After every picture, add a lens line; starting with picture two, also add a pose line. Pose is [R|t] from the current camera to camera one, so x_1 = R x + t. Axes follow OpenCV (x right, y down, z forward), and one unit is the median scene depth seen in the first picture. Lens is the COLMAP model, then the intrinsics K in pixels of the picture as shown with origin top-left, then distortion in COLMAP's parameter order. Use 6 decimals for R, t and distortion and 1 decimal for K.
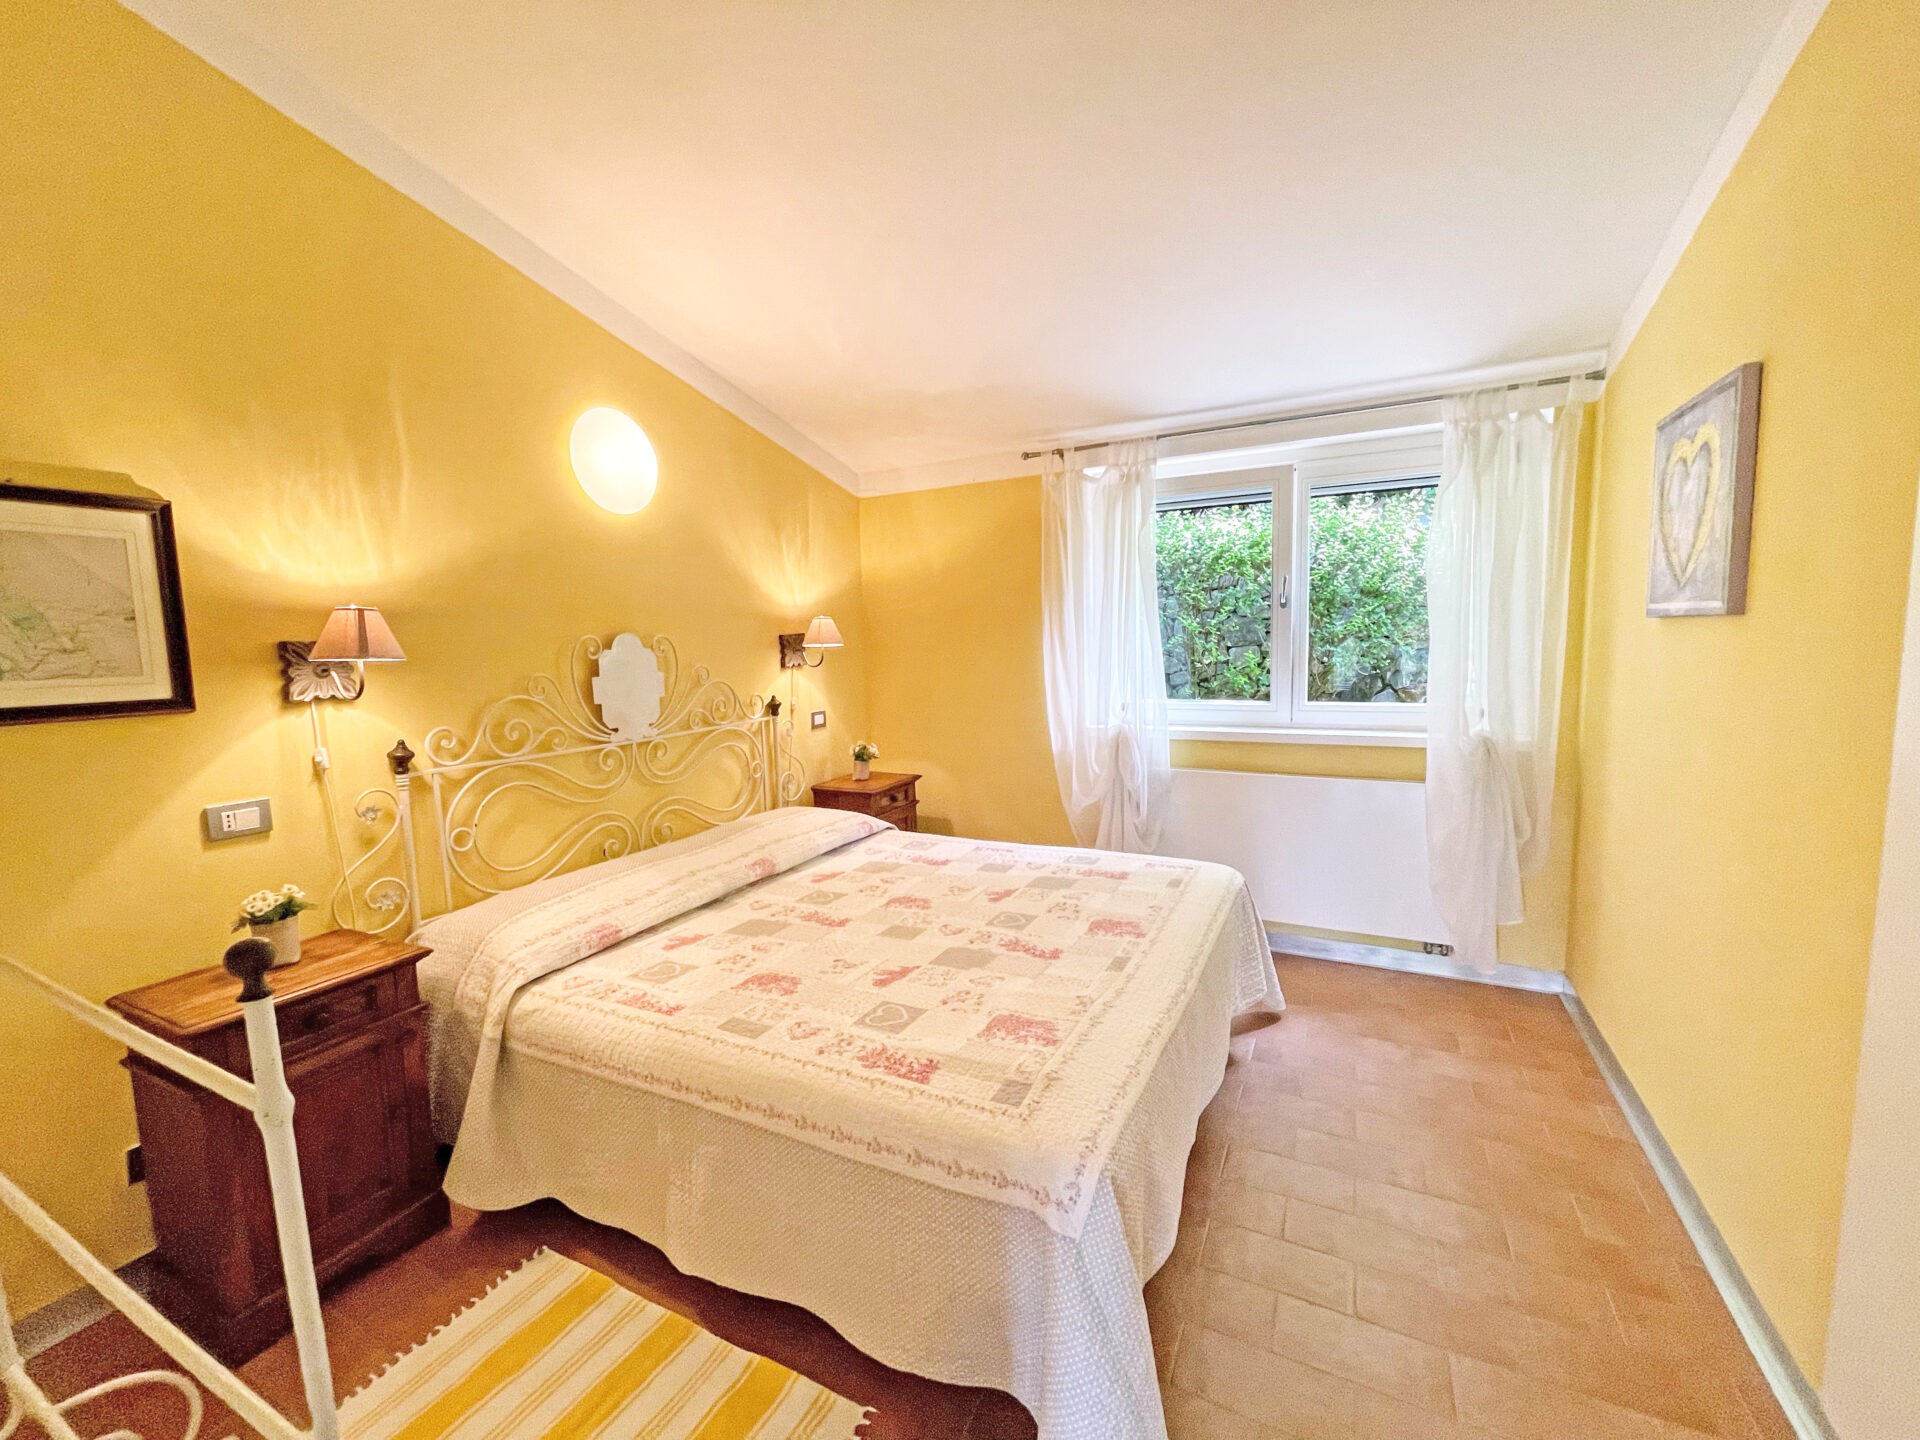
lens RADIAL K [[778.9, 0, 961.7], [0, 778.9, 710.1], [0, 0, 1]] dist [0.000849, -0.000546]
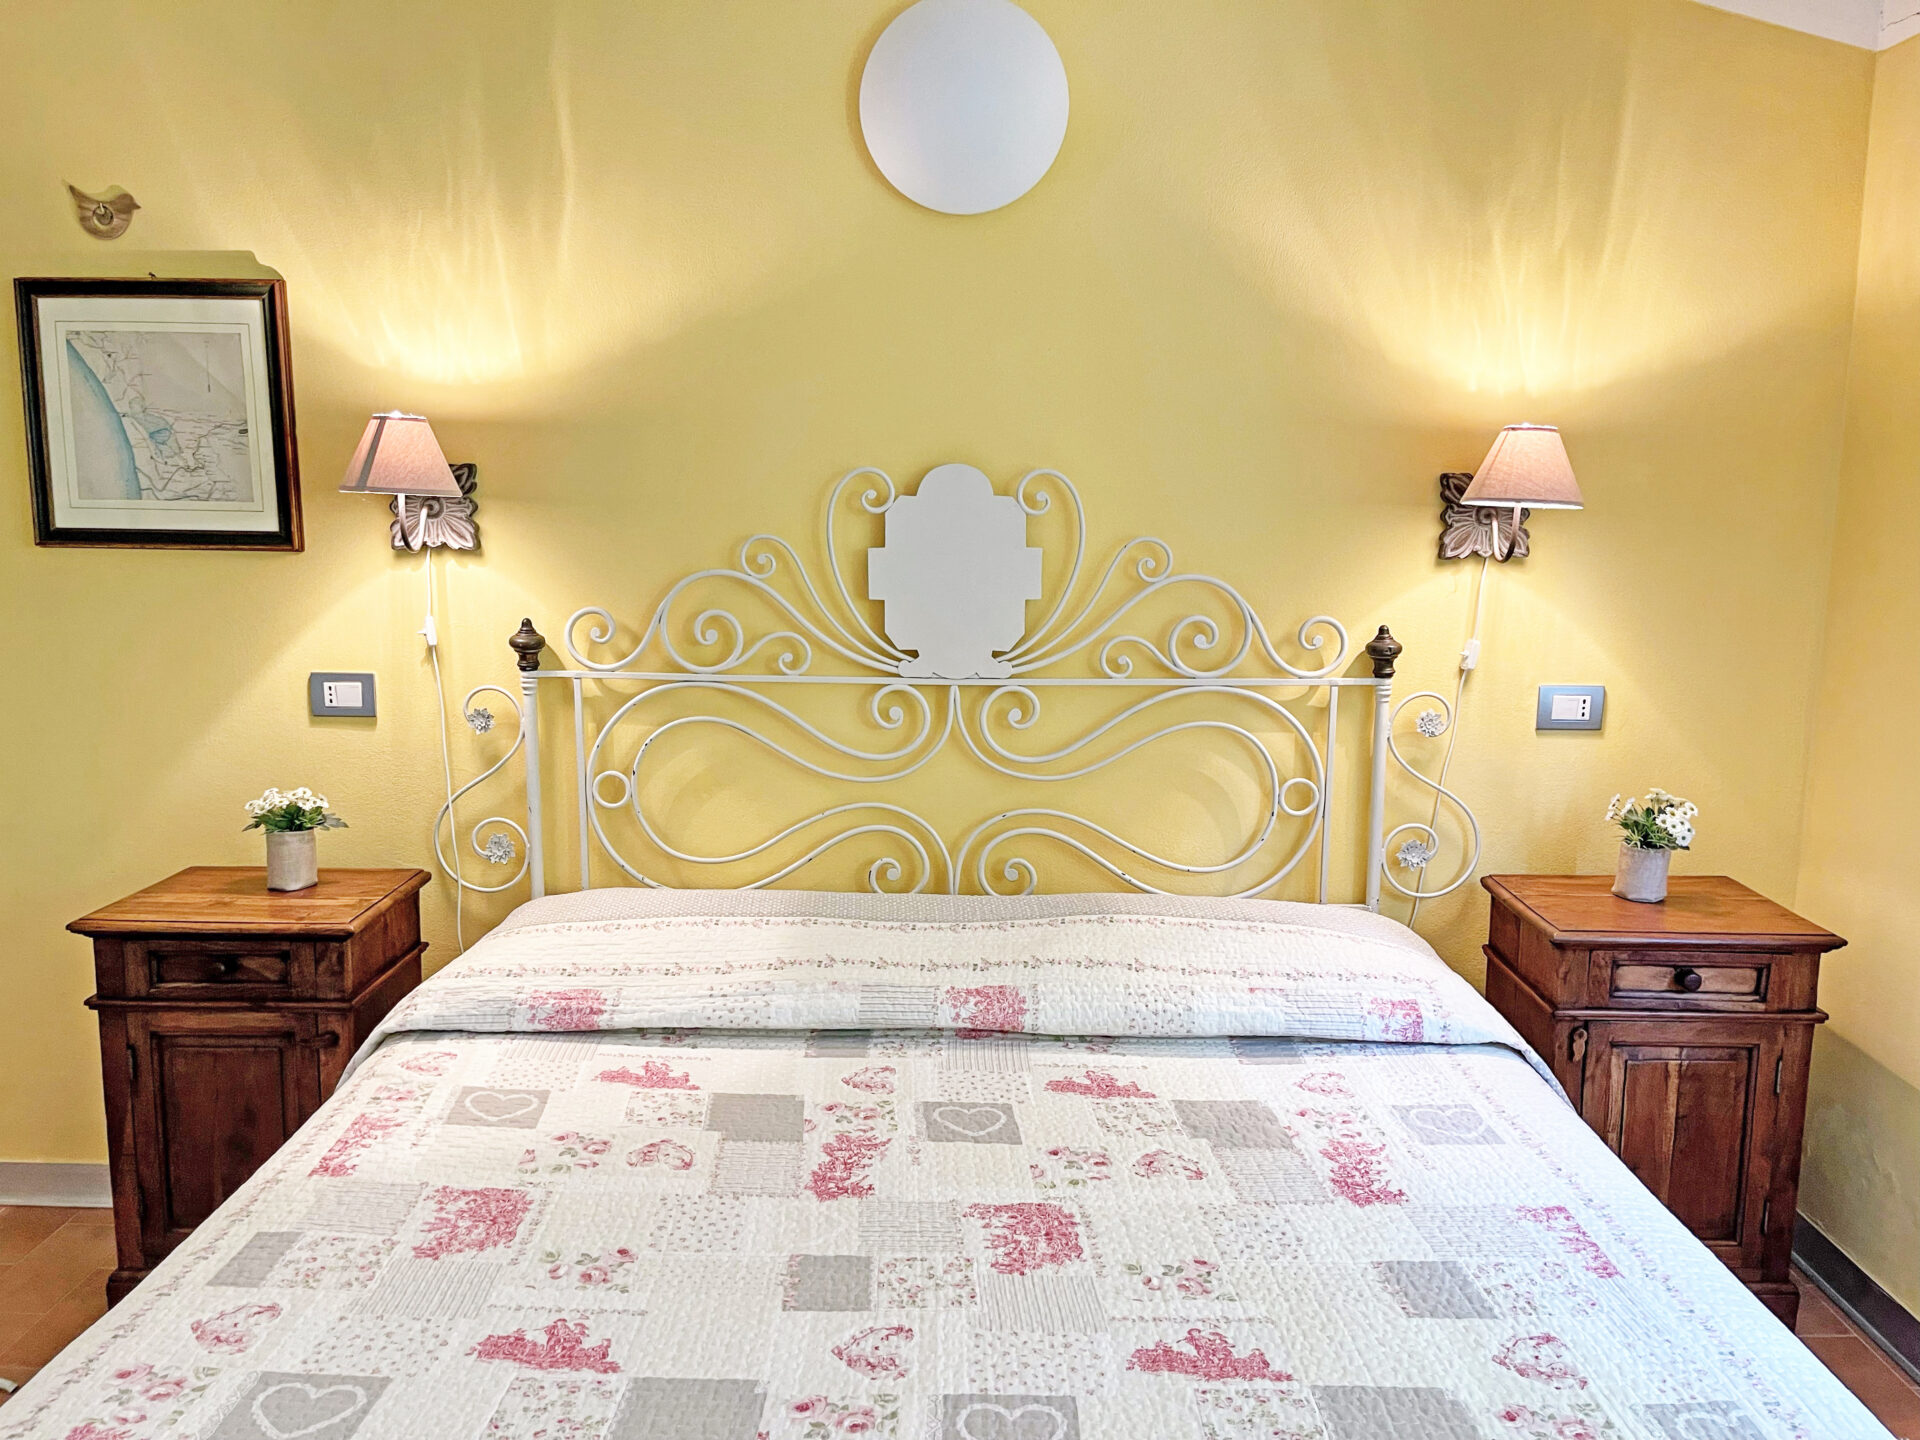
lens RADIAL K [[1459.5, 0, 957.9], [0, 1459.5, 731.3], [0, 0, 1]] dist [0.050058, -0.067693]
pose [[0.438879, 0.178122, -0.880714, 0.484599], [-0.104733, 0.983615, 0.146742, -0.077898], [0.892422, 0.027837, 0.450343, 0.678852]]
